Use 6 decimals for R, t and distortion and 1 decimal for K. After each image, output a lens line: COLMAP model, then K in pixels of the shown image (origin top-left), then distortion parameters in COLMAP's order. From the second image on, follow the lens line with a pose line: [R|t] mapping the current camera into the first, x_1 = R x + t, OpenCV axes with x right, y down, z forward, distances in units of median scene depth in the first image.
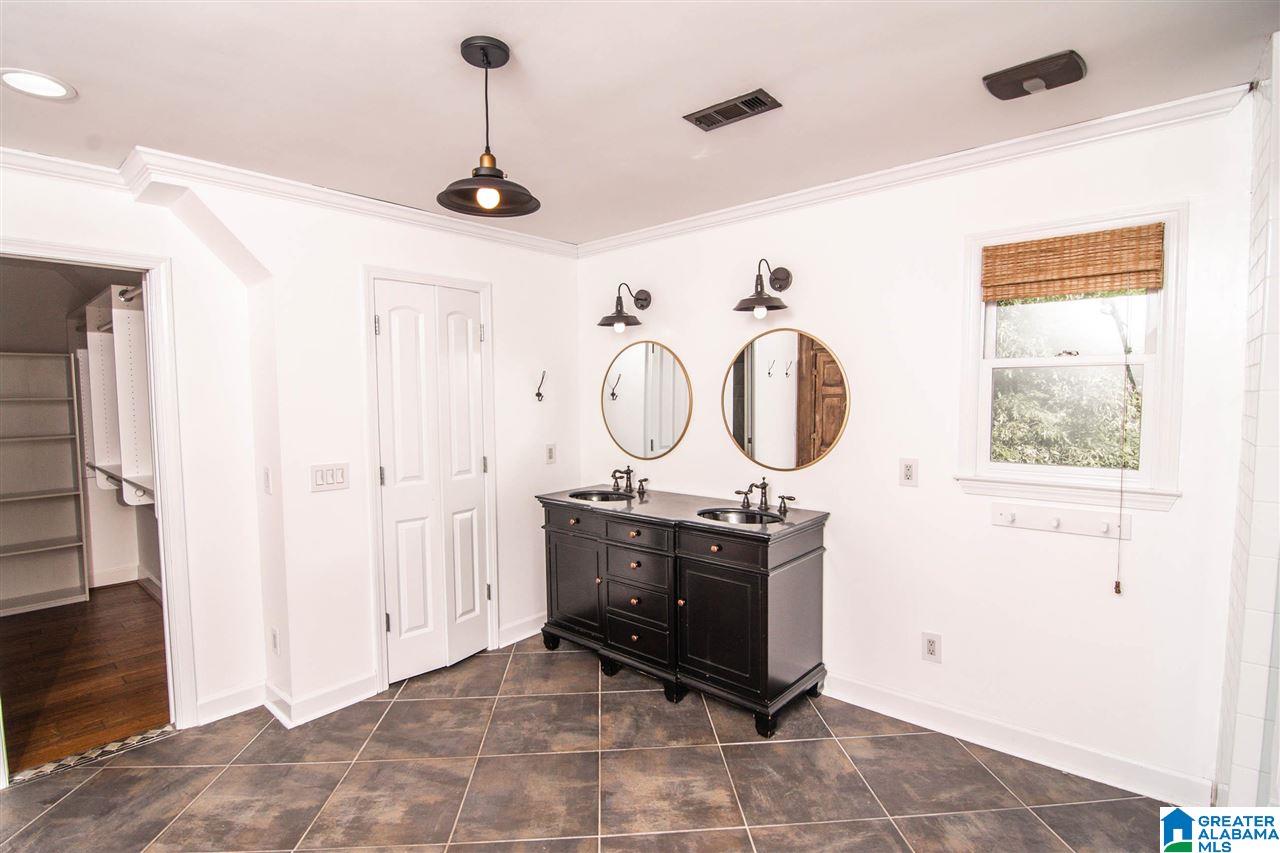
lens RADIAL K [[621.9, 0, 637.4], [0, 621.9, 430.2], [0, 0, 1]] dist [-0.002321, -0.000543]
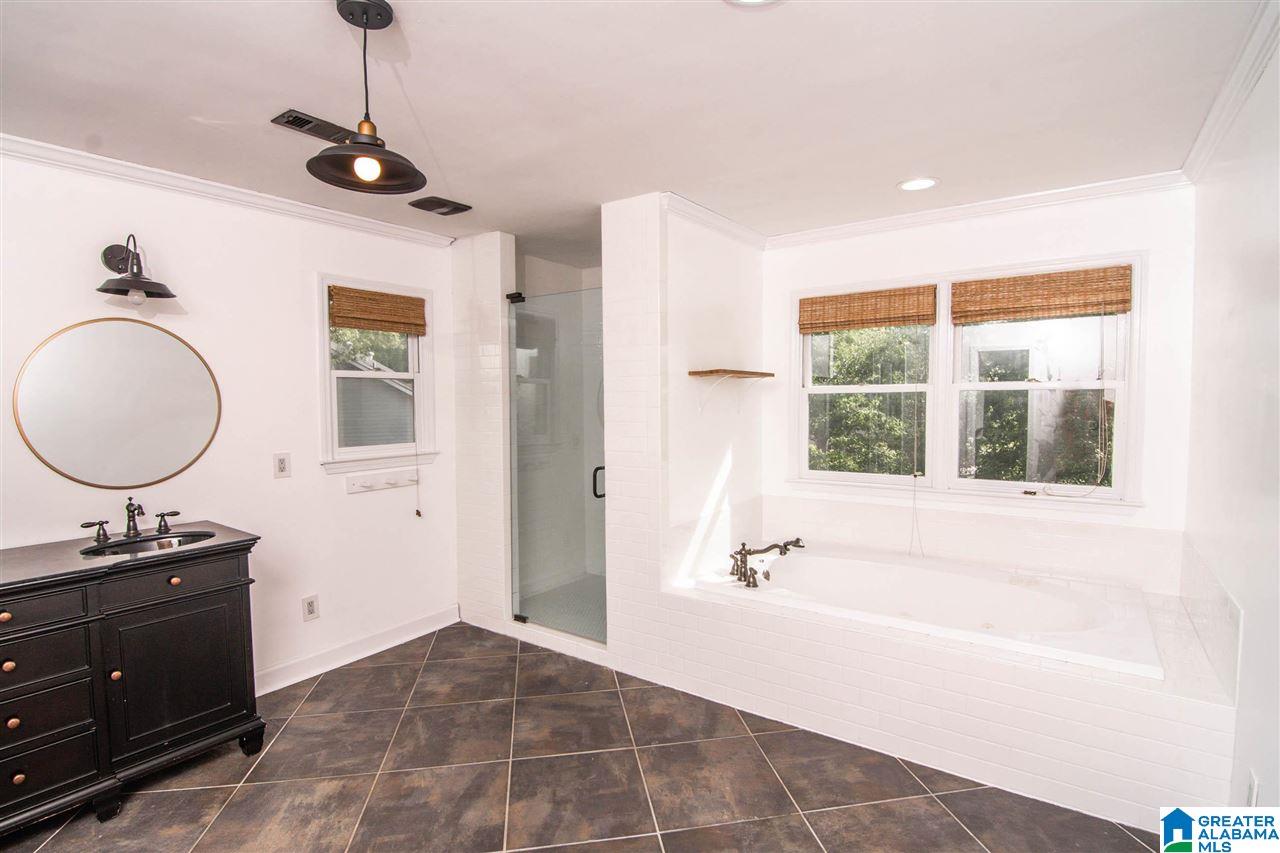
lens RADIAL K [[621.9, 0, 638.1], [0, 621.9, 427.7], [0, 0, 1]] dist [-0.002321, -0.000543]
pose [[-0.091481, -0.039056, 0.995041, -0.761372], [0.068437, 0.996621, 0.045410, -0.008141], [-0.993452, 0.072251, -0.088500, 0.454594]]
